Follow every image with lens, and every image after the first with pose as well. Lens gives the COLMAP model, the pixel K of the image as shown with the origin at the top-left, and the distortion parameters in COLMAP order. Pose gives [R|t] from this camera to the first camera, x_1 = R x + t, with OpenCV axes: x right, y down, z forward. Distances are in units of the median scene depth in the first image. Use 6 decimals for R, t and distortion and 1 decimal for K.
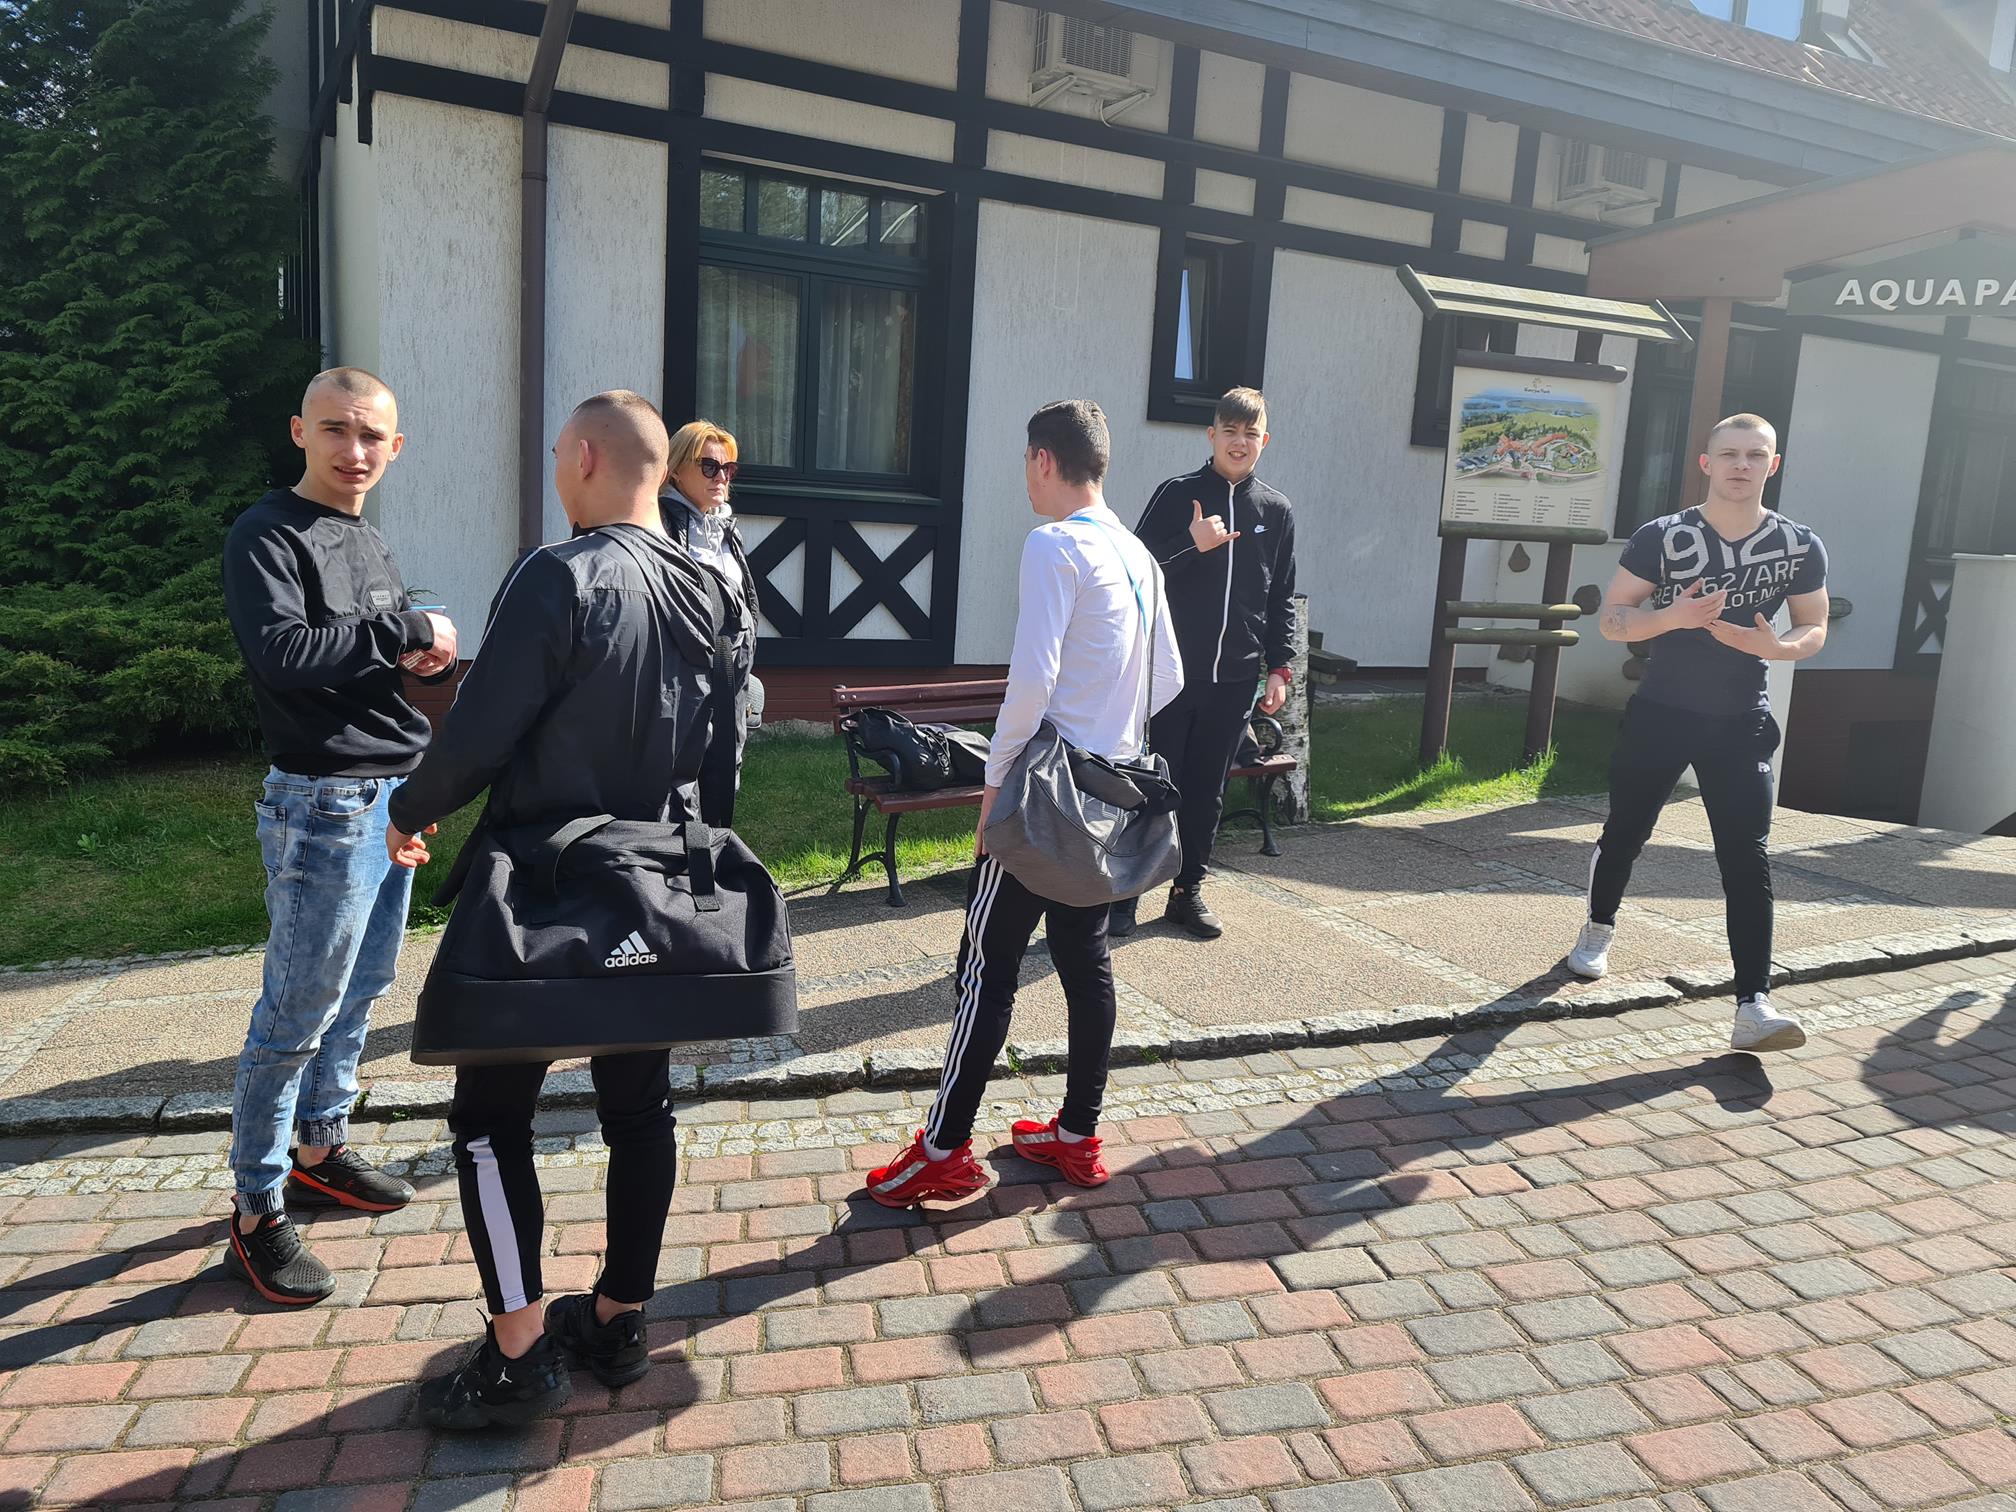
lens RADIAL K [[1524.8, 0, 1019.6], [0, 1524.8, 737.3], [0, 0, 1]] dist [0.065488, -0.049055]
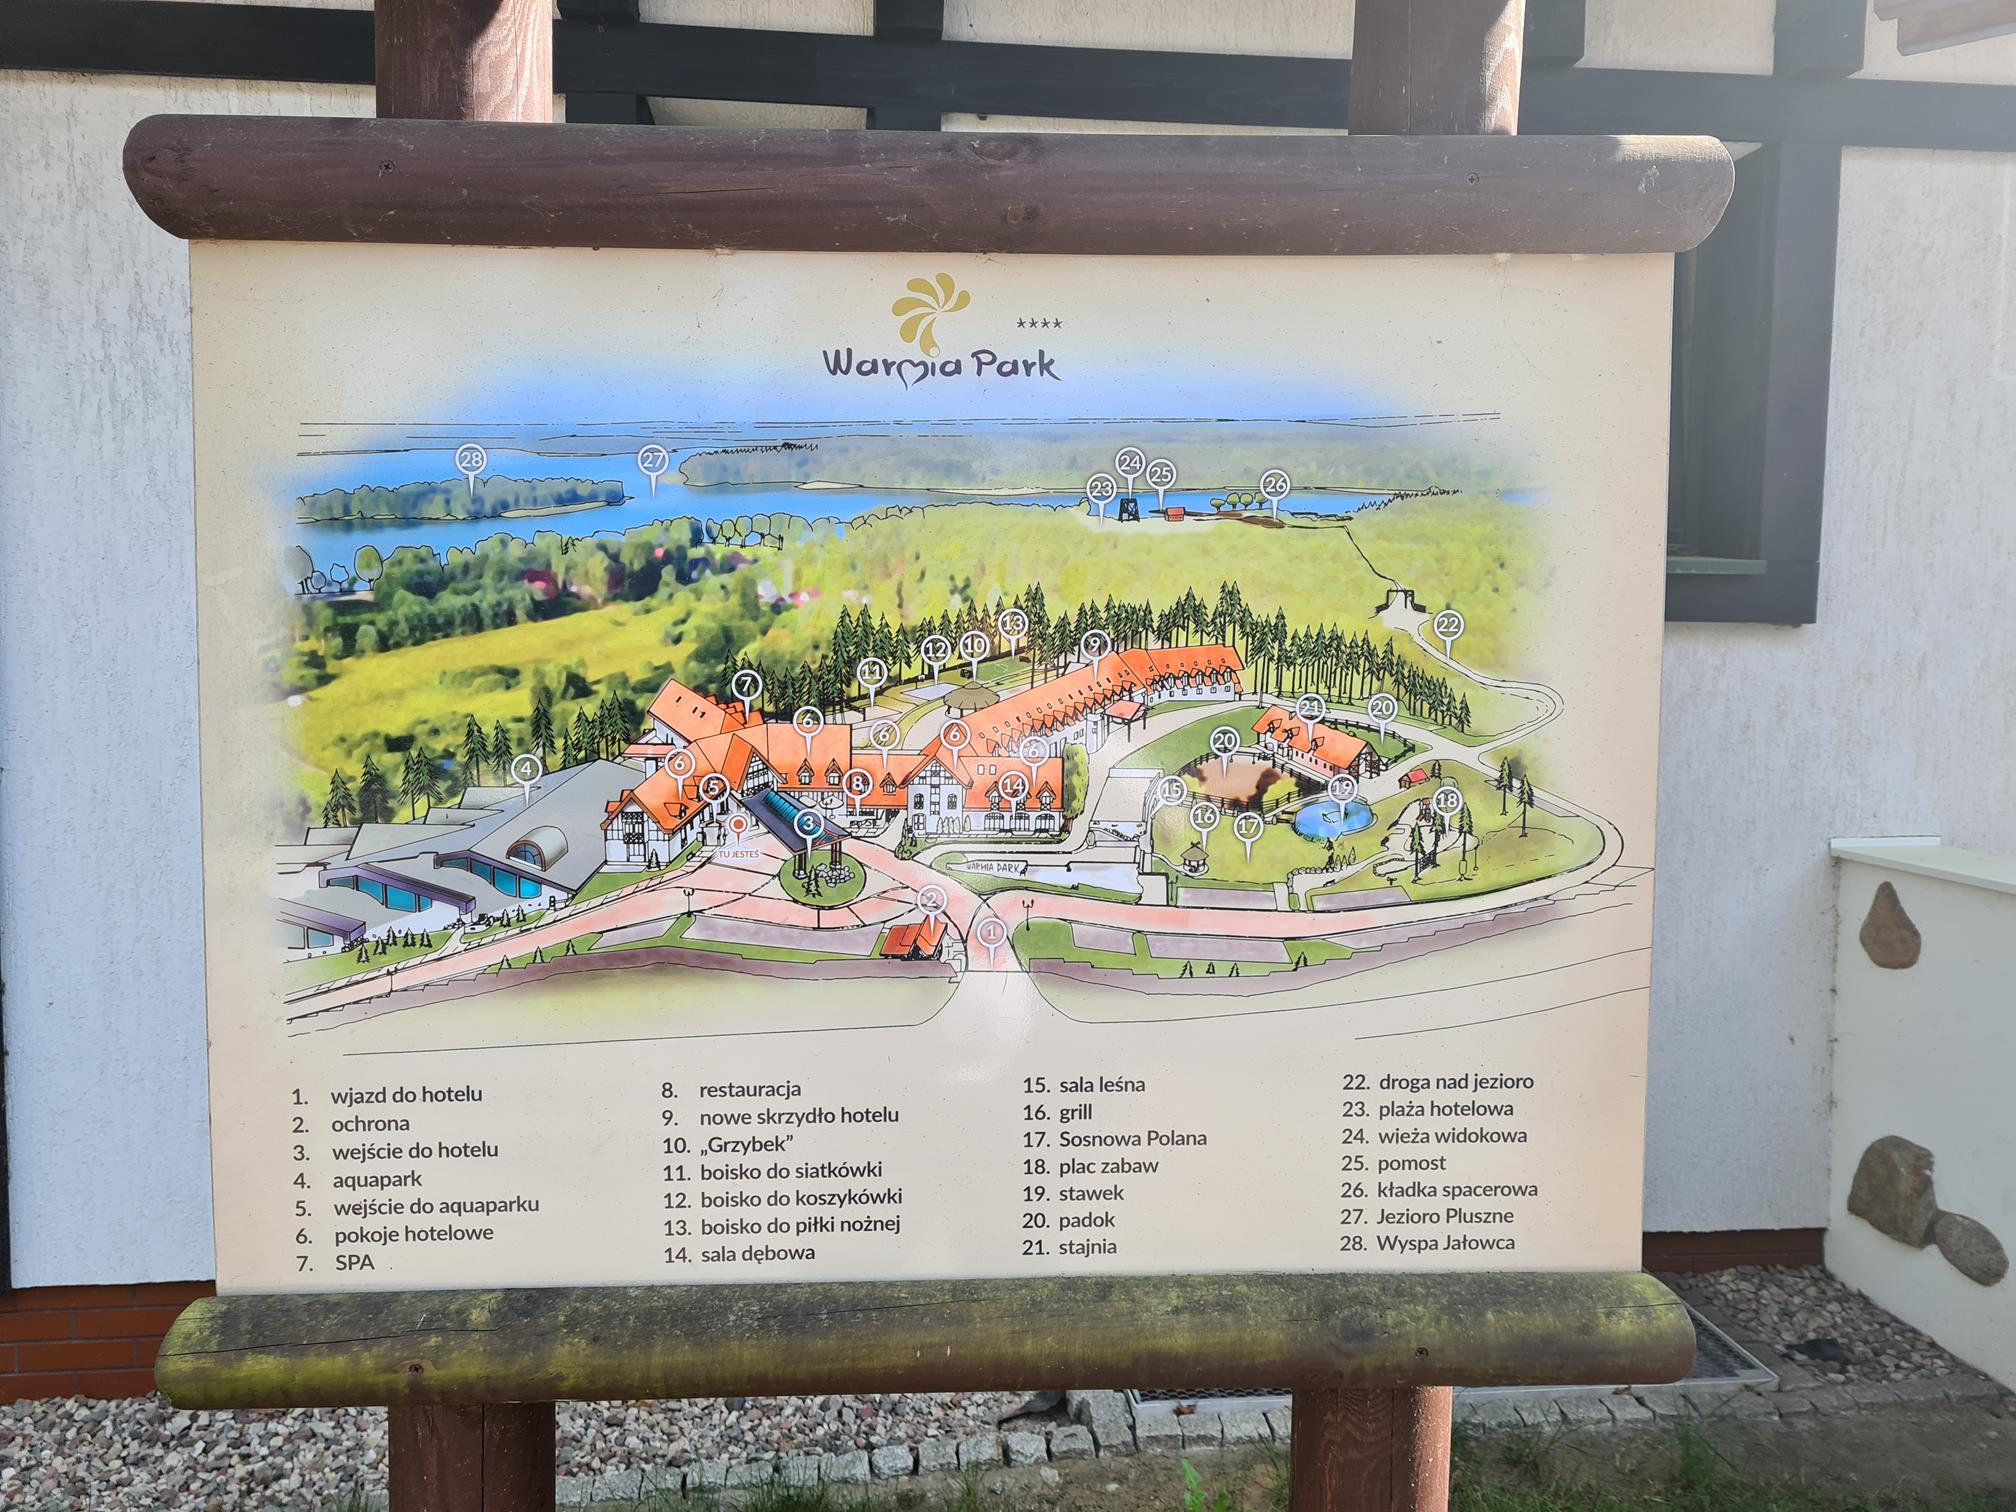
lens RADIAL K [[1524.8, 0, 983.5], [0, 1524.8, 752.4], [0, 0, 1]] dist [0.065488, -0.049055]
pose [[0.922470, -0.027186, -0.385110, 0.398702], [-0.007307, 0.996109, -0.087821, -0.179730], [0.385999, 0.083826, 0.918683, 0.887374]]
